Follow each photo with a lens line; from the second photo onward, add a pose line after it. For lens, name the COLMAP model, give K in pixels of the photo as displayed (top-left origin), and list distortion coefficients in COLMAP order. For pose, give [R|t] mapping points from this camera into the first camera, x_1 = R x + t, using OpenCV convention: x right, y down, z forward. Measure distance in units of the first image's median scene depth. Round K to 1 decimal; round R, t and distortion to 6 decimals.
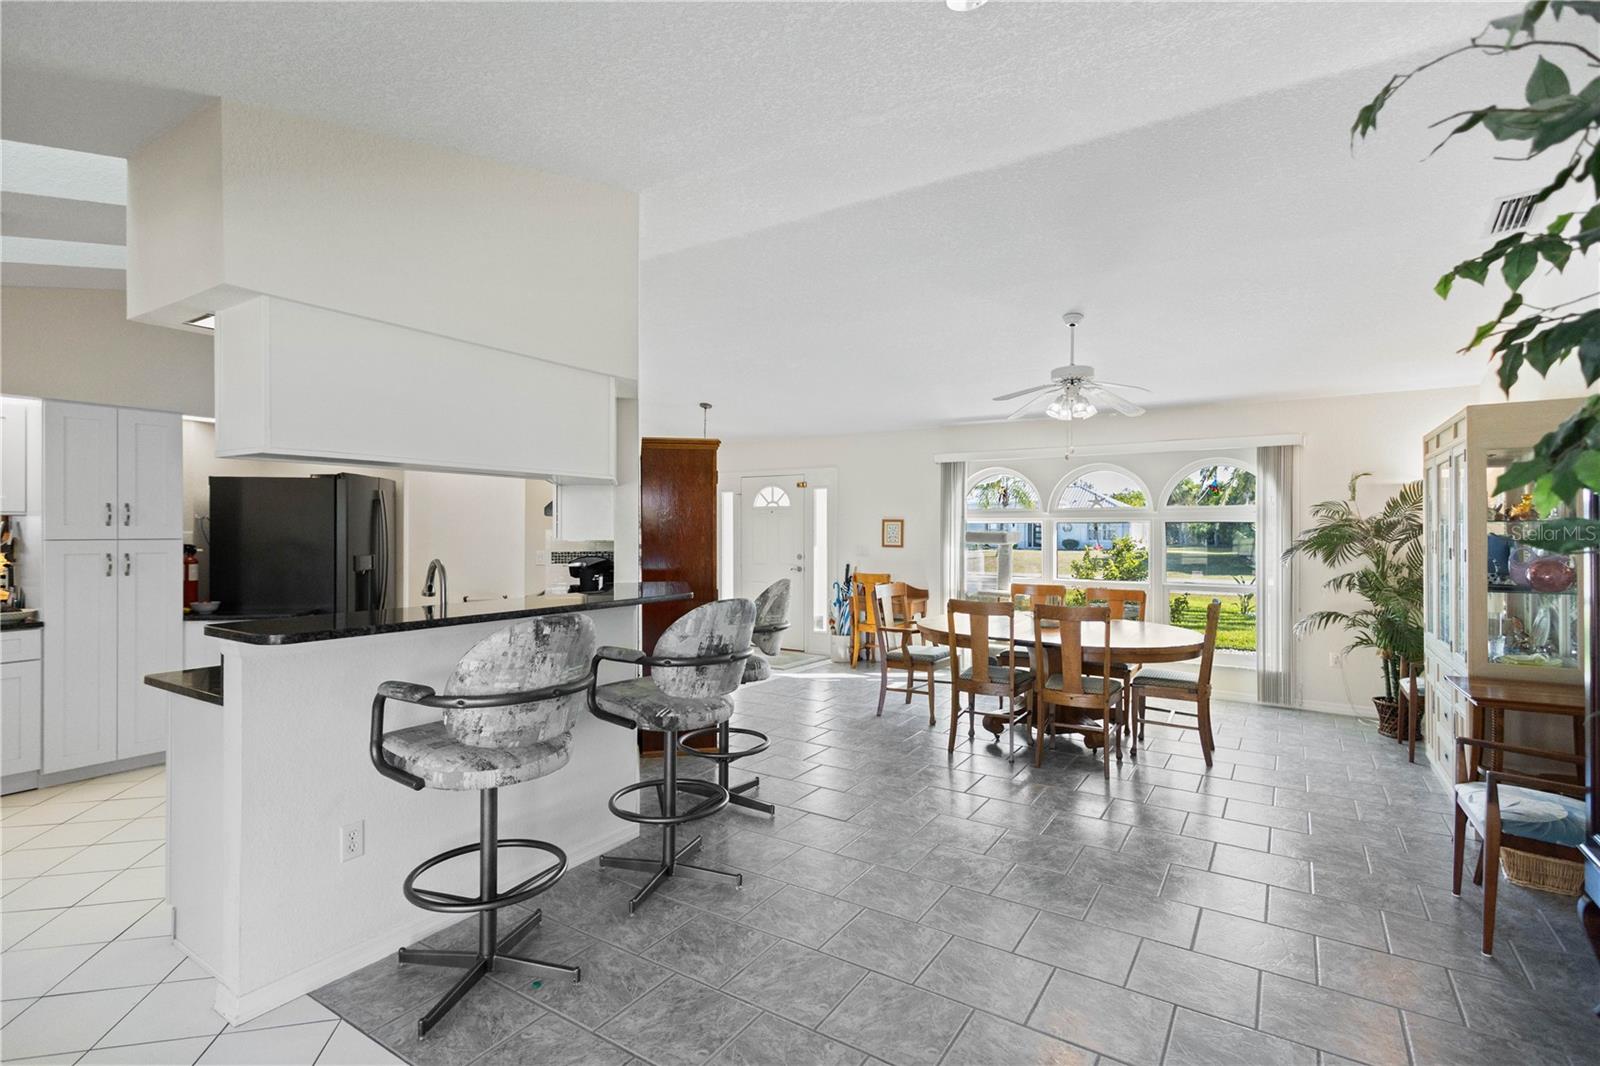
lens RADIAL K [[736.2, 0, 792.6], [0, 736.2, 531.8], [0, 0, 1]] dist [0.013852, -0.004928]
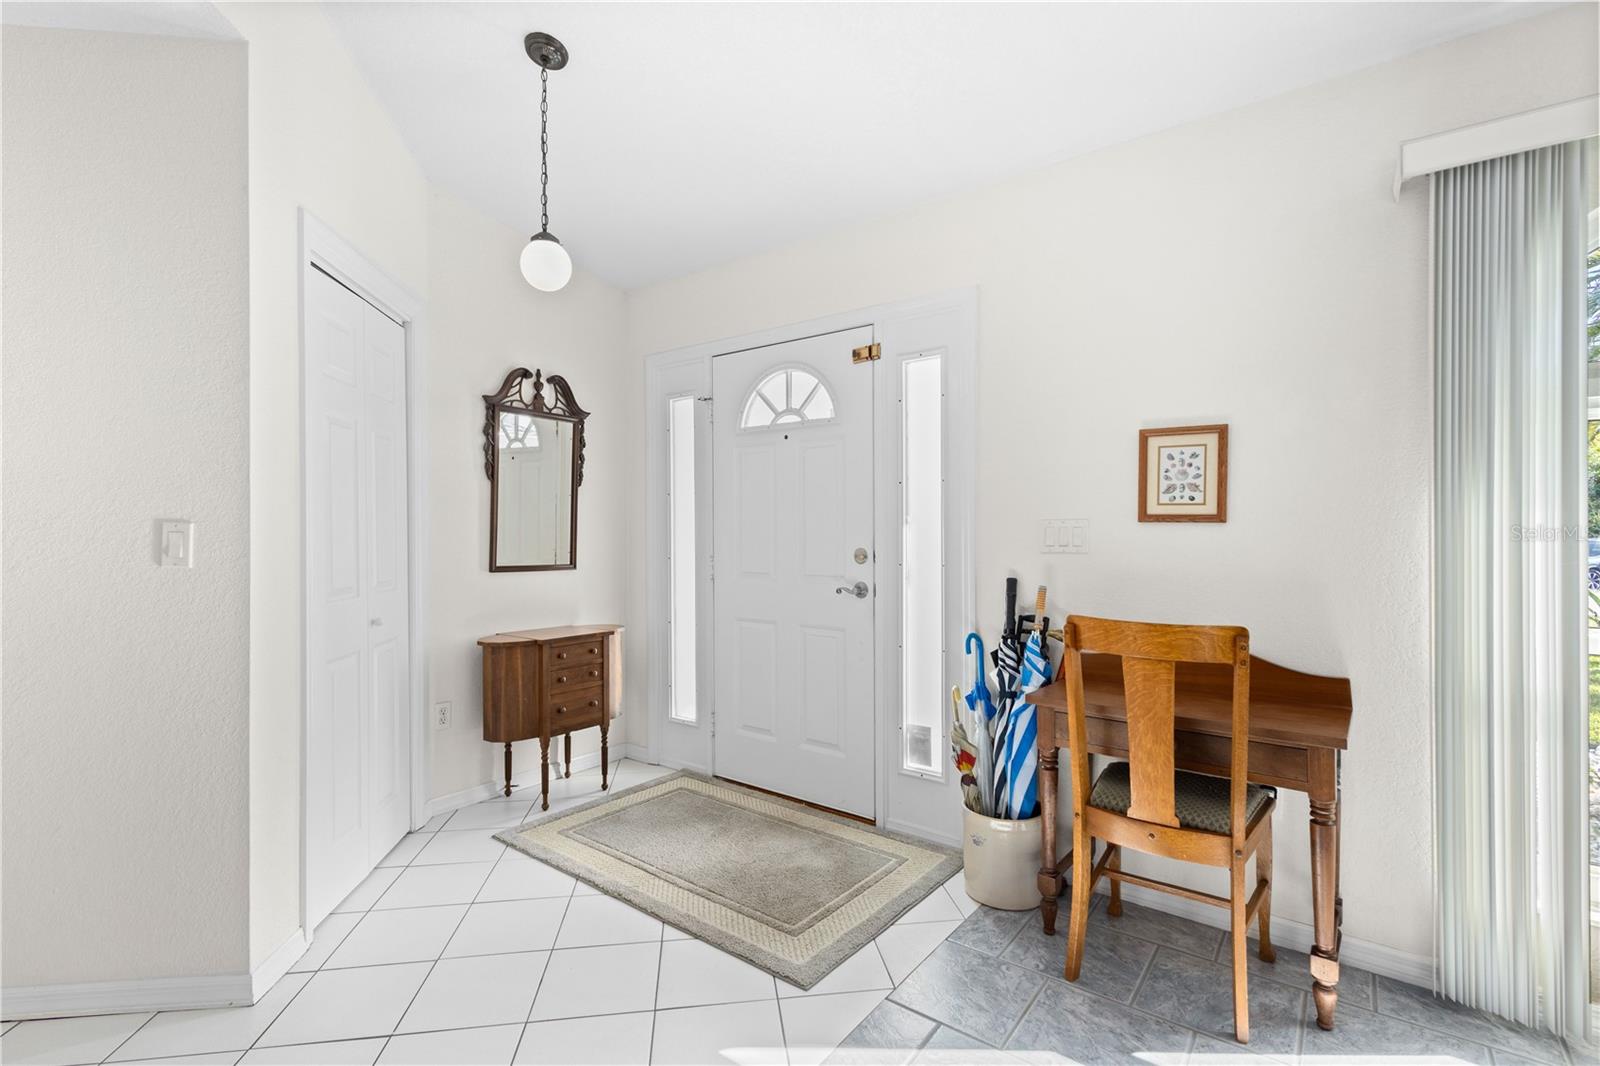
lens RADIAL K [[736.2, 0, 791.7], [0, 736.2, 532.8], [0, 0, 1]] dist [0.013852, -0.004928]
pose [[0.996056, -0.005823, -0.088533, 0.007647], [0.005926, 0.999982, 0.000904, 0.022302], [0.088526, -0.001425, 0.996073, 0.652648]]
